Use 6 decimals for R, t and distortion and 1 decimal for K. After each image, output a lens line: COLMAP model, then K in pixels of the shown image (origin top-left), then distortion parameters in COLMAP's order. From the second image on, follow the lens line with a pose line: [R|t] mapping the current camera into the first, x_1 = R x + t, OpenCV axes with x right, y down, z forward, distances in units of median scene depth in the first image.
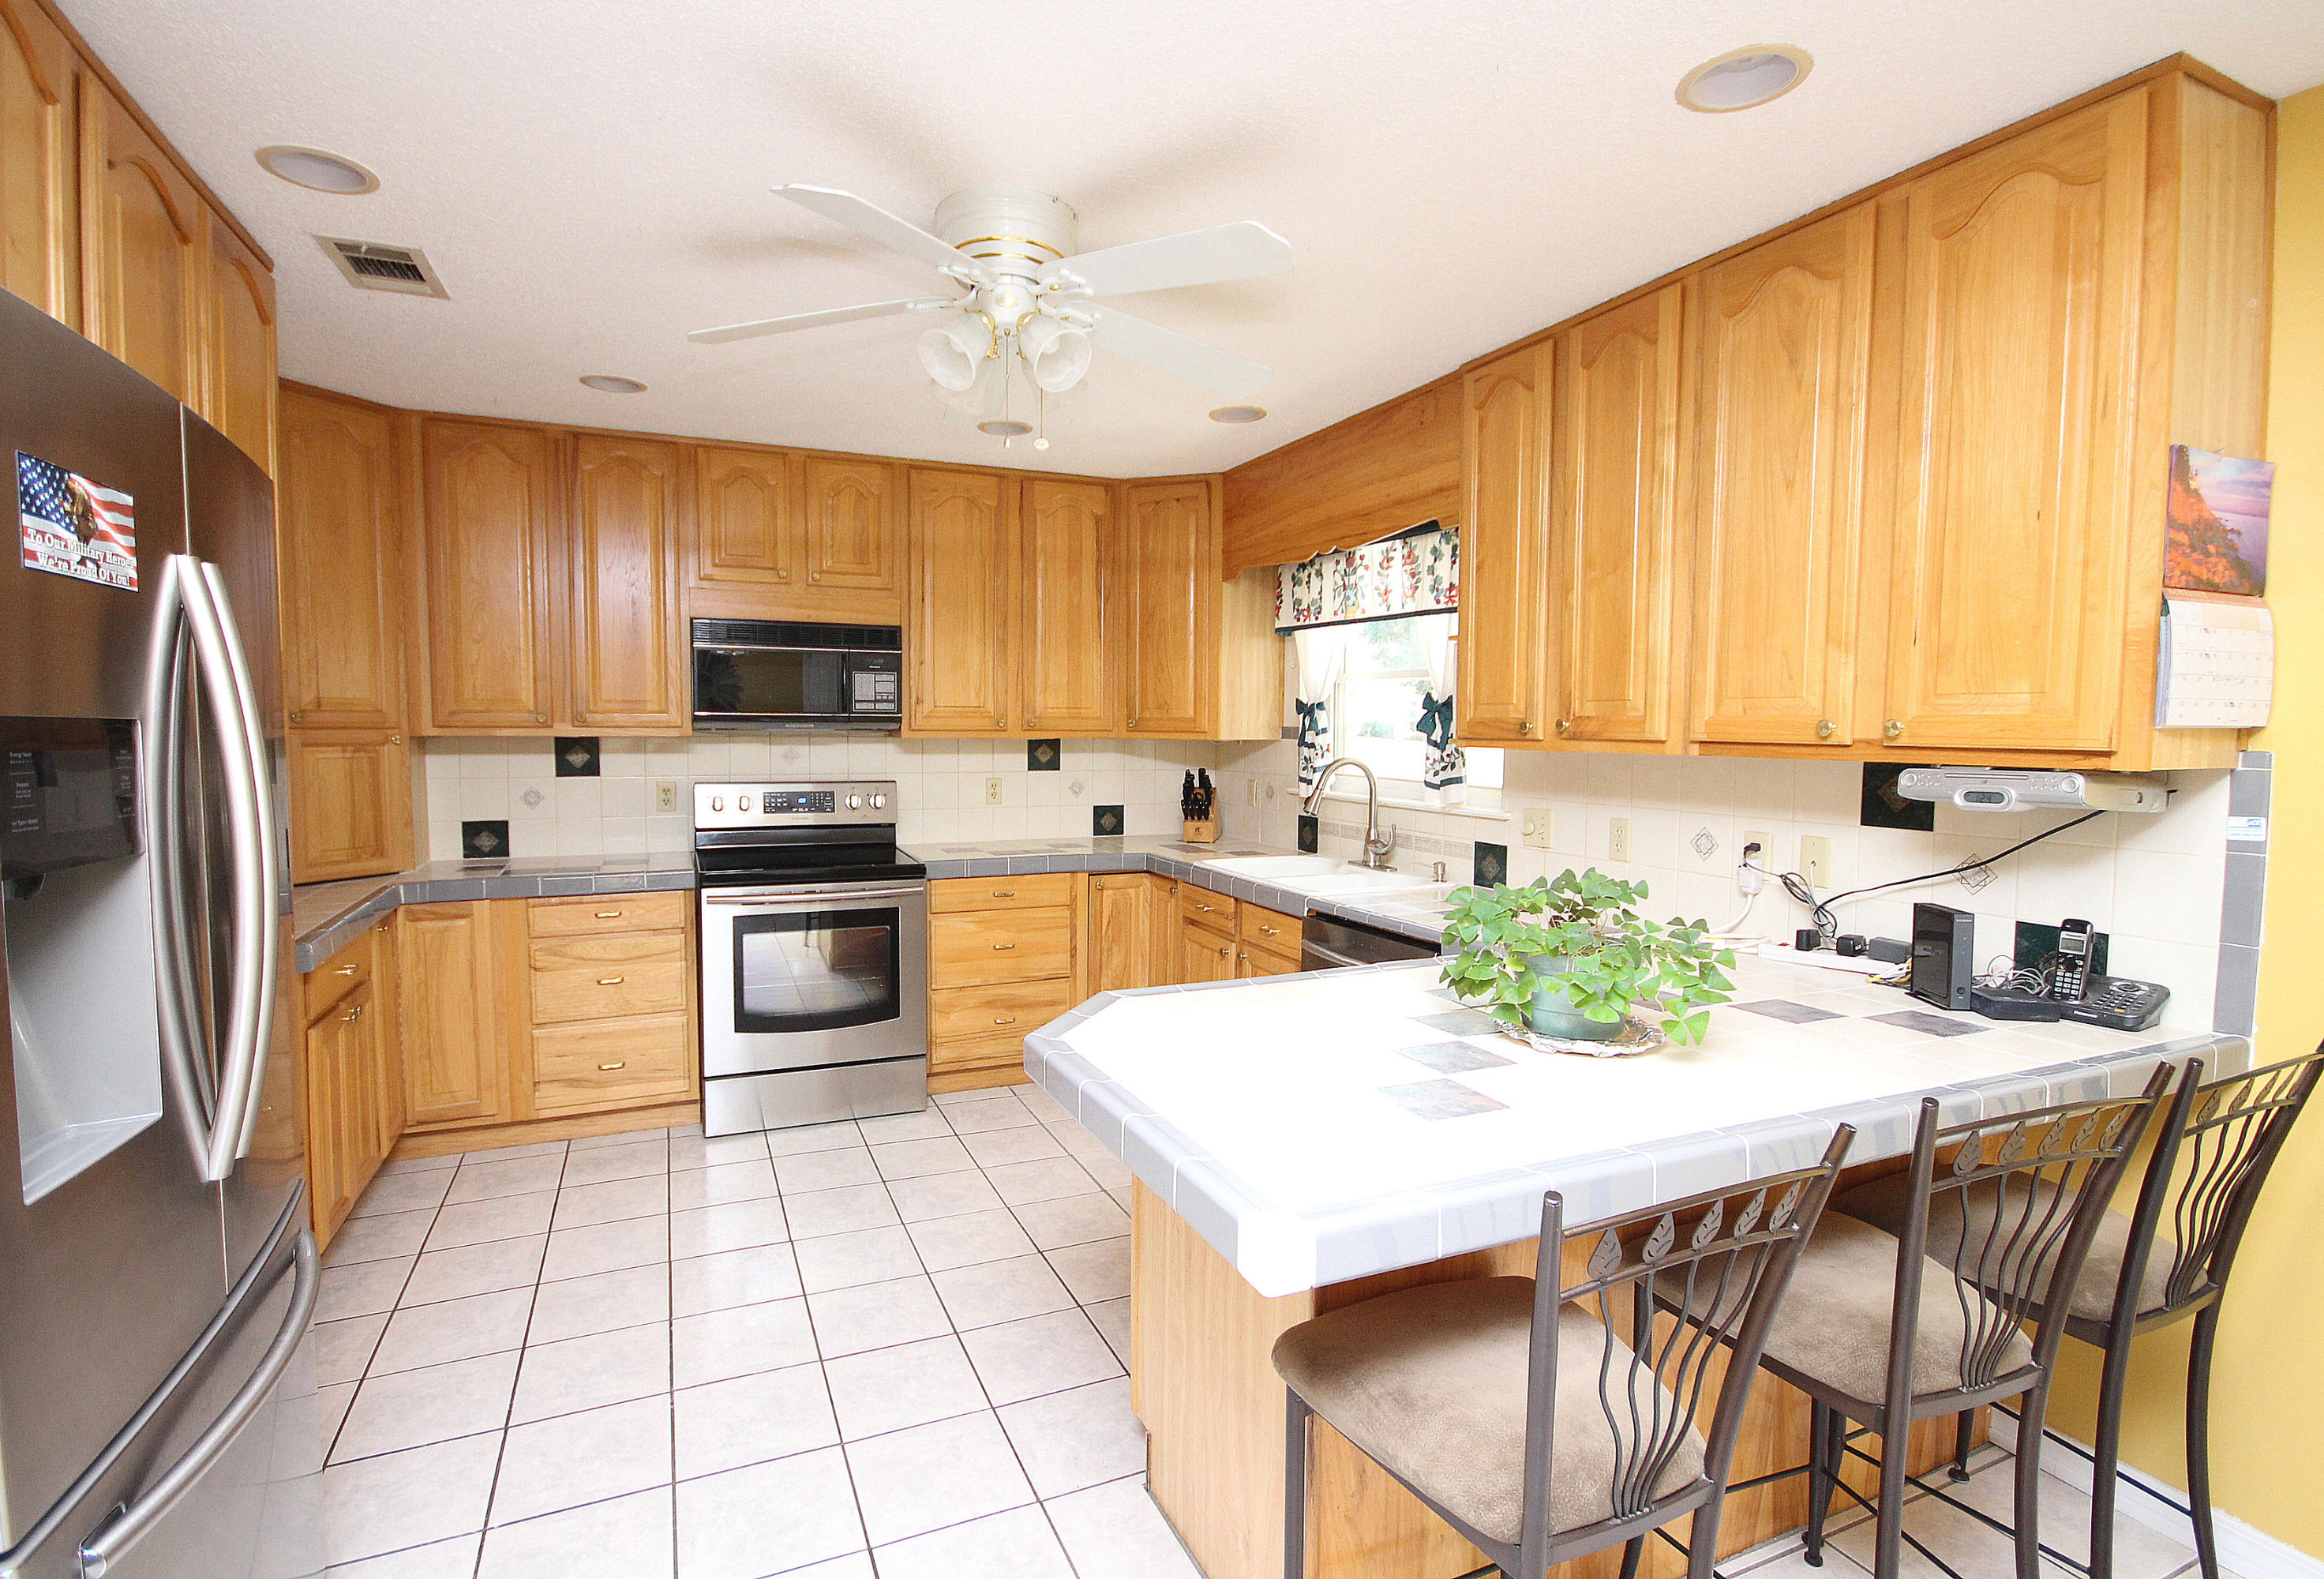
lens RADIAL K [[1100.8, 0, 1127.3], [0, 1100.8, 792.3], [0, 0, 1]] dist [-0.002423, 0.000072]
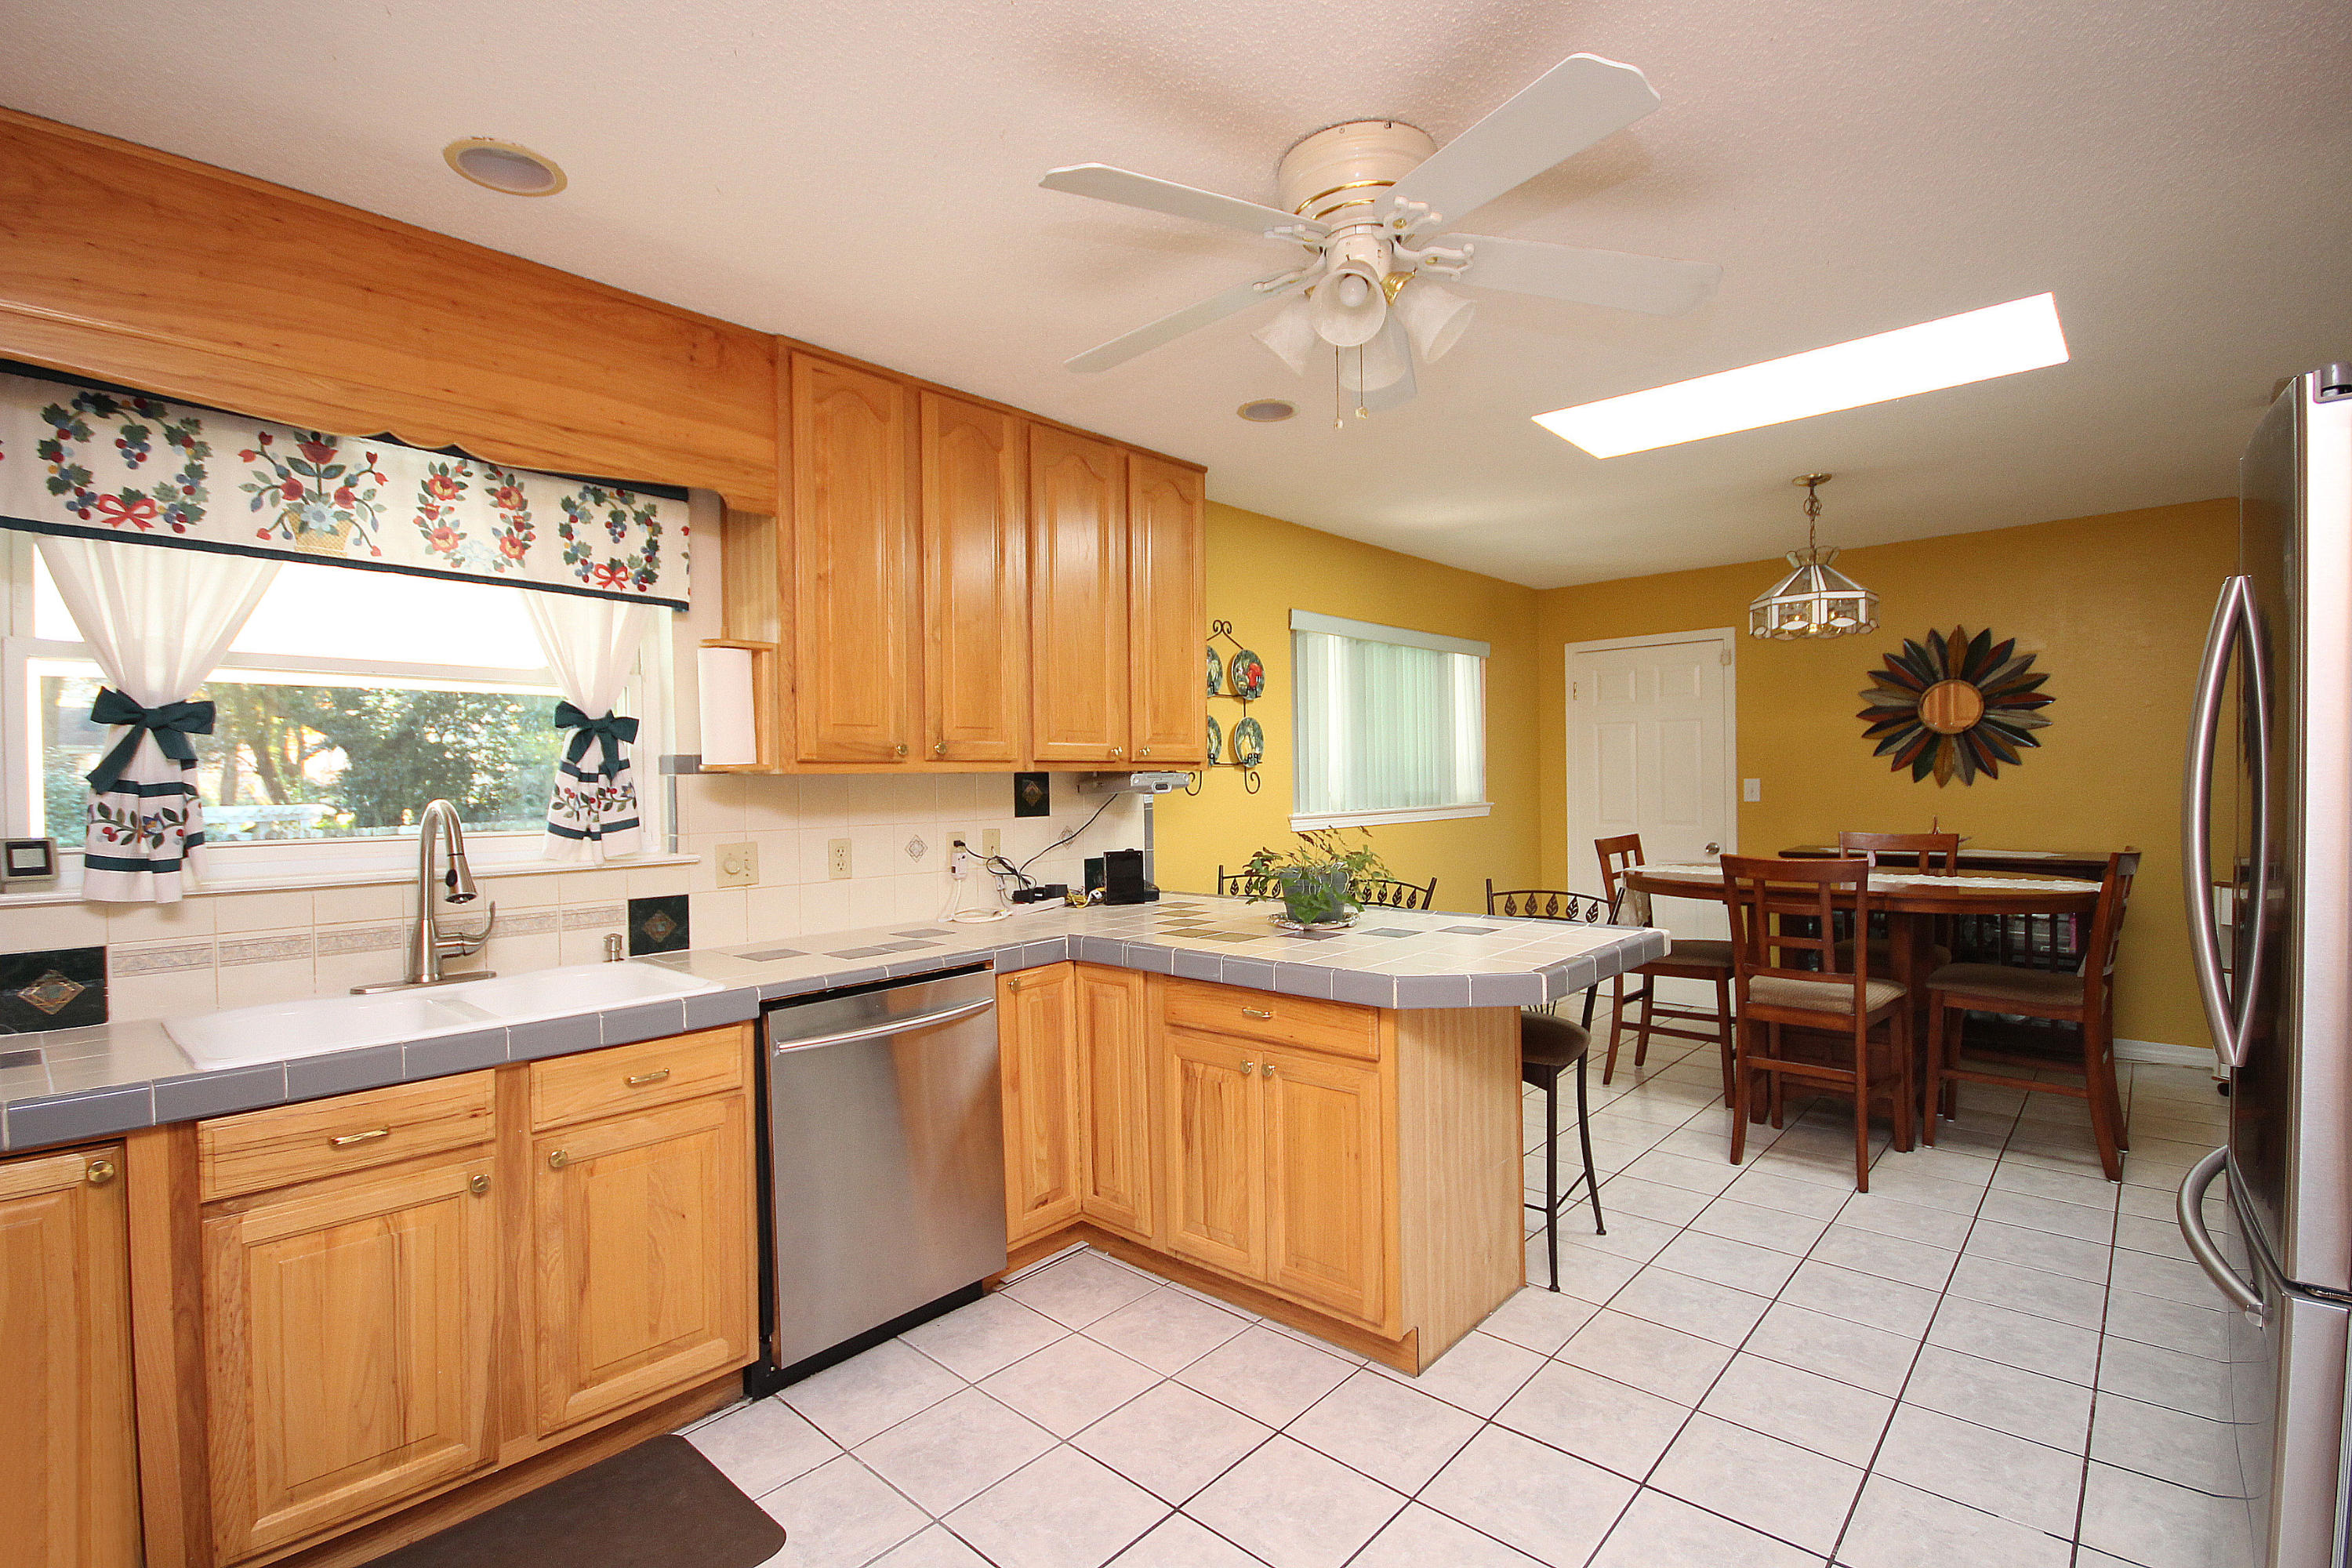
lens RADIAL K [[1079.3, 0, 1175.4], [0, 1079.3, 796.5], [0, 0, 1]] dist [0.000713, -0.006716]
pose [[-0.418206, -0.013983, 0.908244, -0.473092], [0.070102, 0.996403, 0.047619, -0.032932], [-0.905643, 0.083584, -0.415722, 0.855025]]
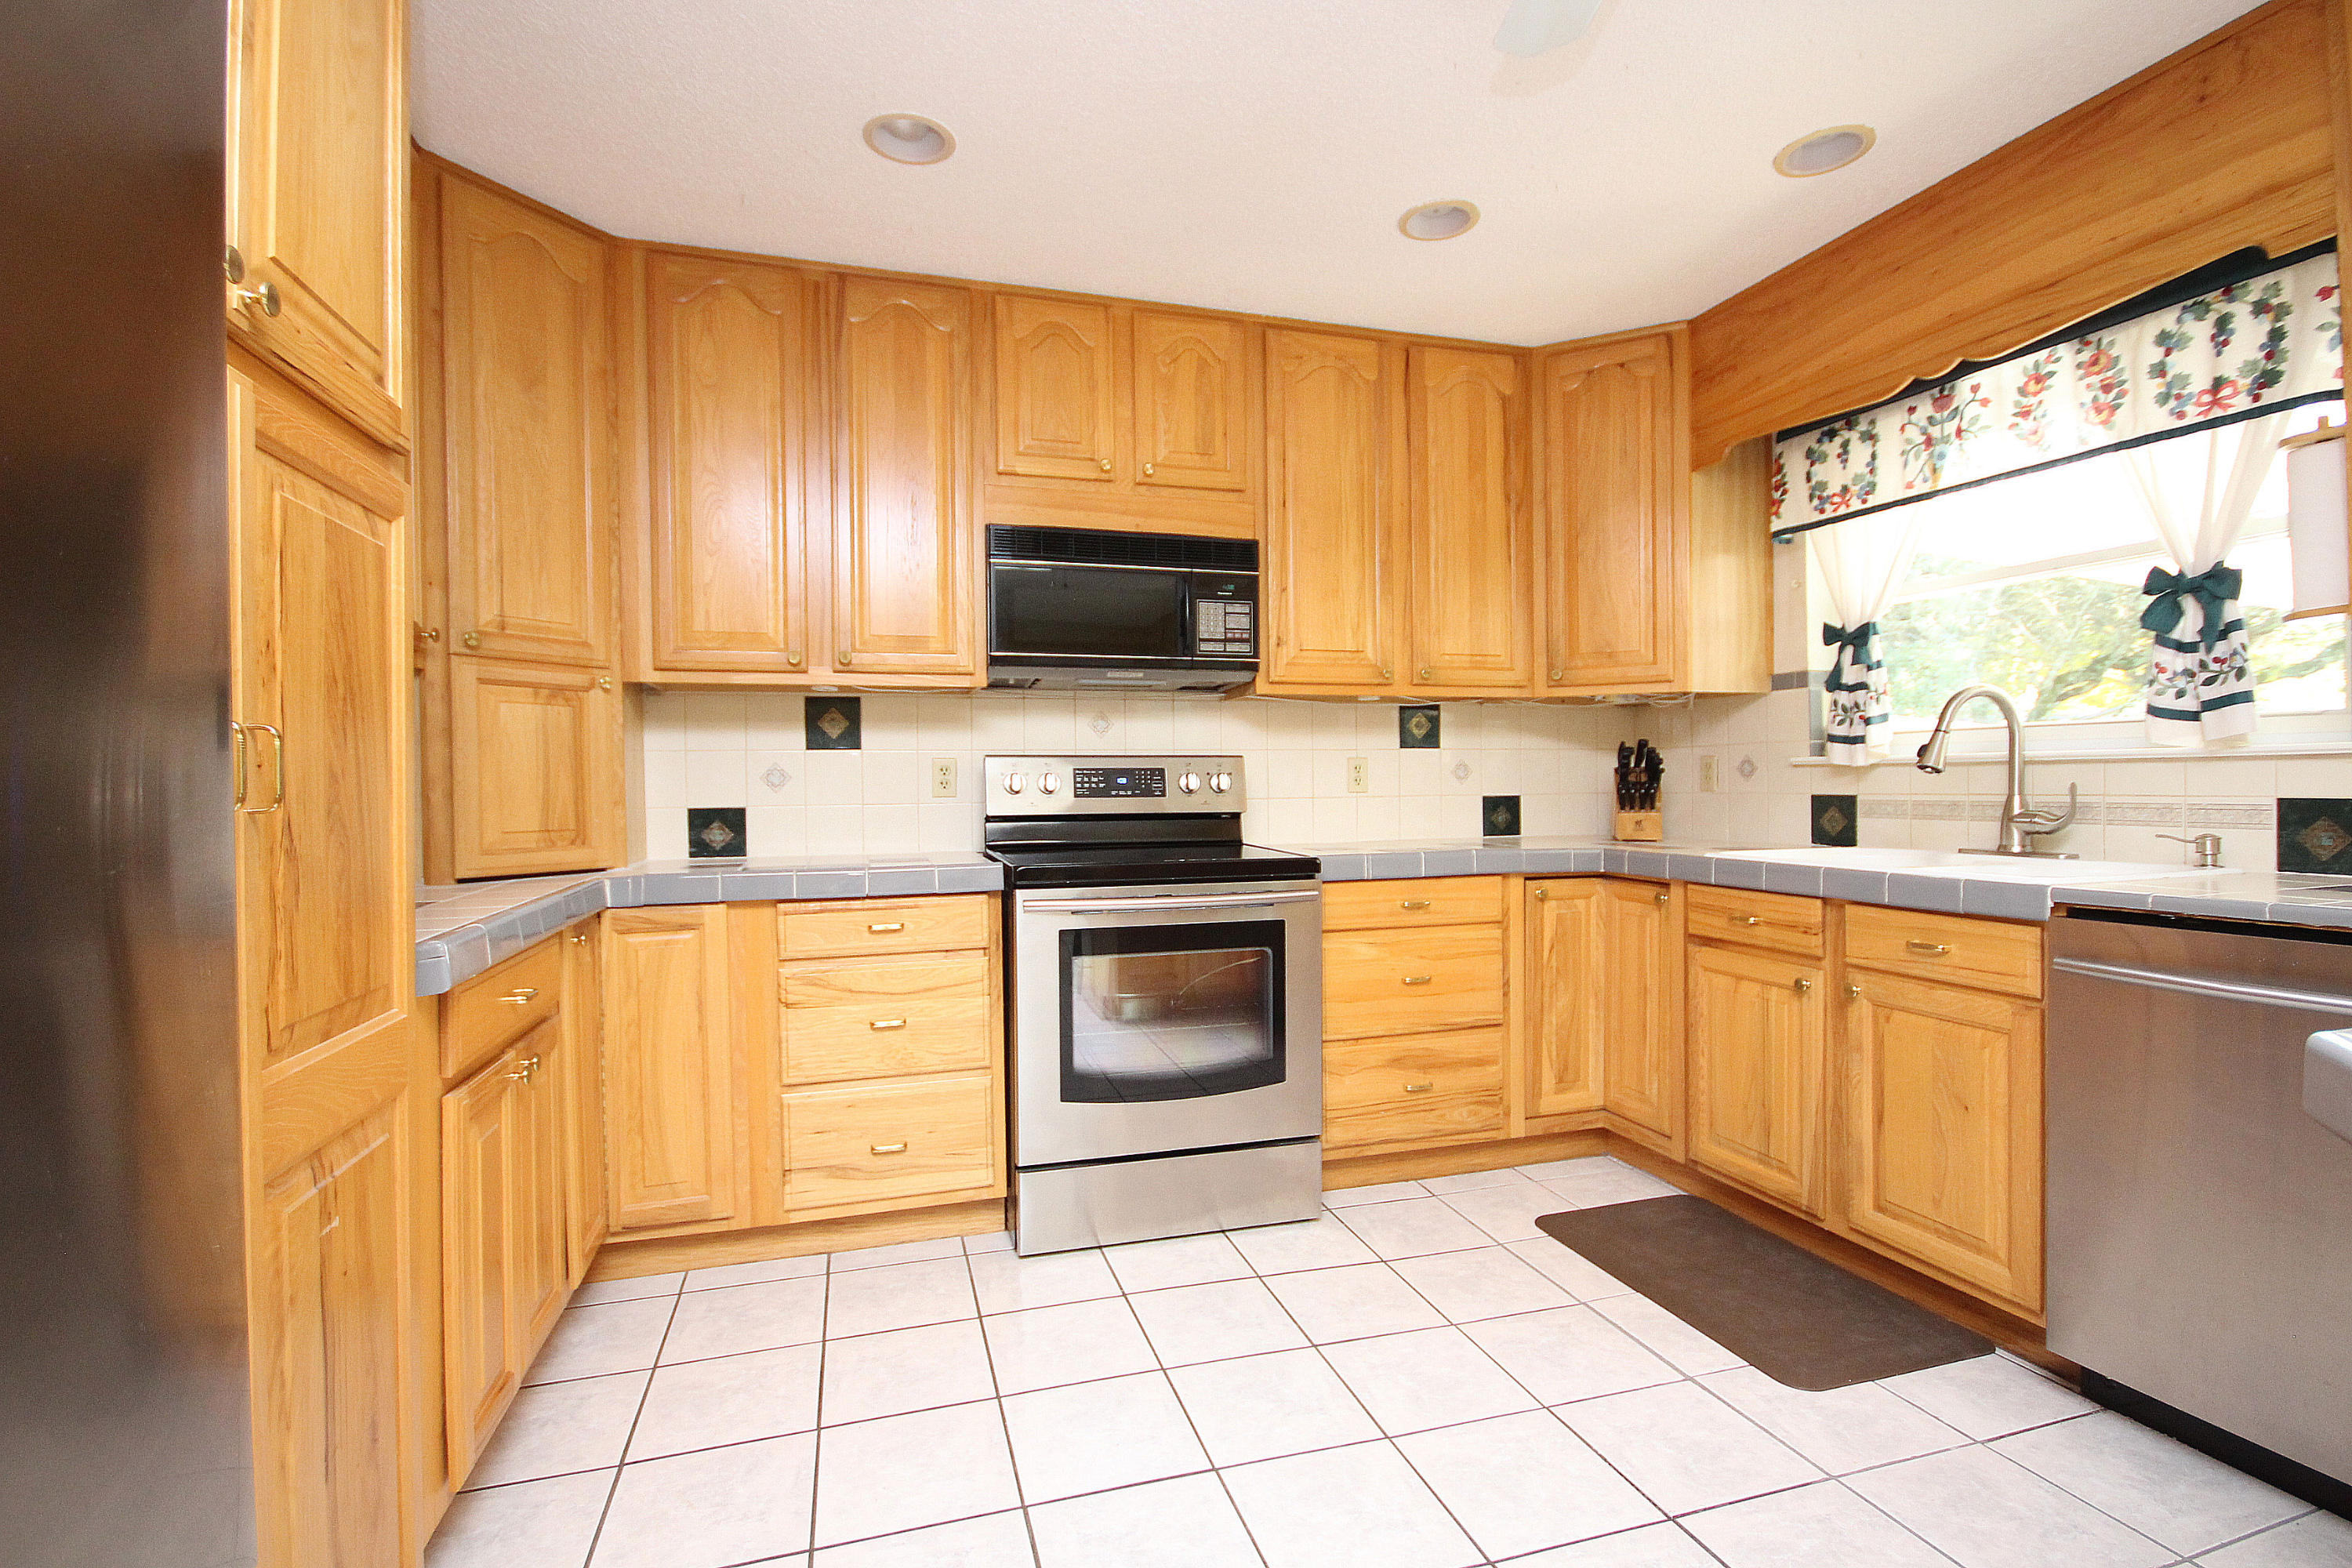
lens RADIAL K [[1079.3, 0, 1175.4], [0, 1079.3, 796.5], [0, 0, 1]] dist [0.000713, -0.006716]
pose [[0.993905, -0.015771, -0.109106, -0.196562], [0.010115, 0.998585, -0.052203, 0.060612], [0.109775, 0.050782, 0.992658, 0.310286]]
